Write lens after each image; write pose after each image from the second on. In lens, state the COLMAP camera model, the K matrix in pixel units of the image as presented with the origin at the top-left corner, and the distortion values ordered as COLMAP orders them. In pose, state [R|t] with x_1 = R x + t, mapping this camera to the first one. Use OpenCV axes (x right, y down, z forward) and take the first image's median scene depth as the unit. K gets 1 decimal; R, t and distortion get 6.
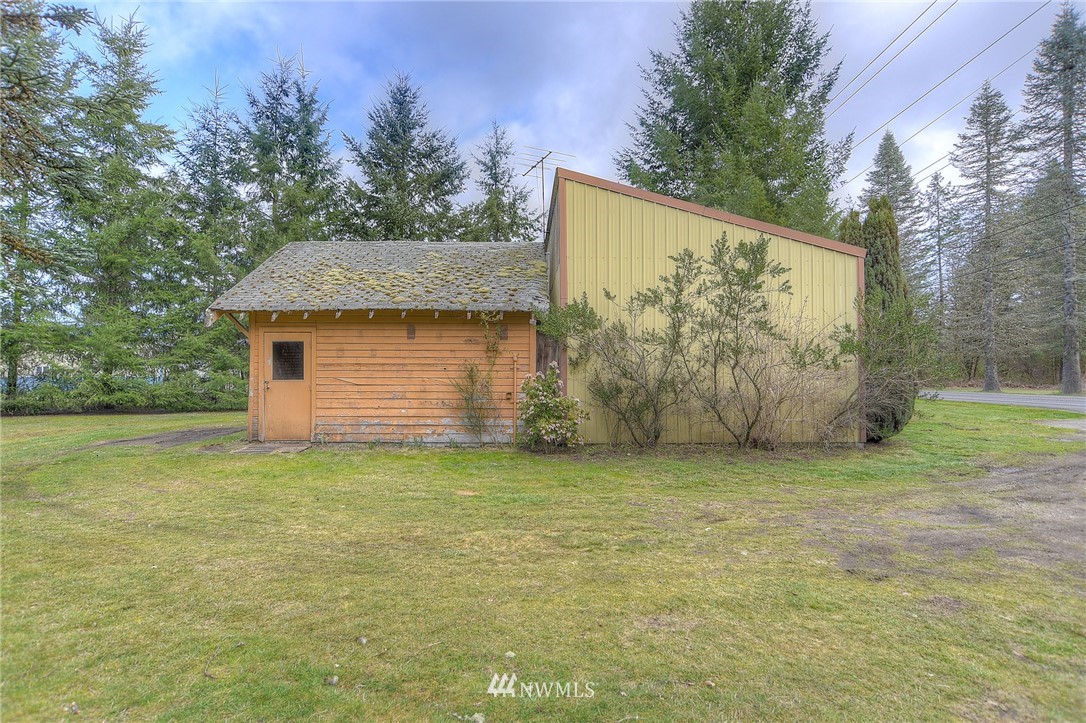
lens RADIAL K [[569.8, 0, 548.6], [0, 569.8, 357.4], [0, 0, 1]] dist [-0.017837, 0.010089]
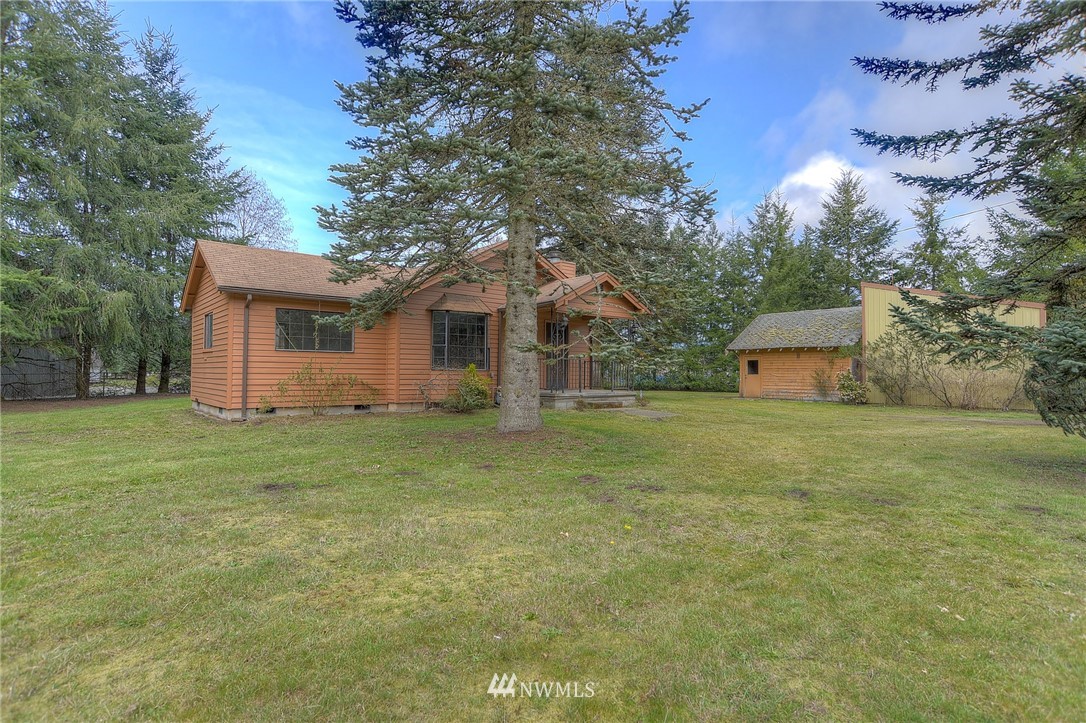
lens RADIAL K [[569.8, 0, 545.3], [0, 569.8, 359.3], [0, 0, 1]] dist [-0.017837, 0.010089]
pose [[0.643070, -0.014372, -0.765673, 0.957218], [0.013736, 0.999880, -0.007232, -0.025470], [0.765684, -0.005866, 0.643190, -1.462269]]
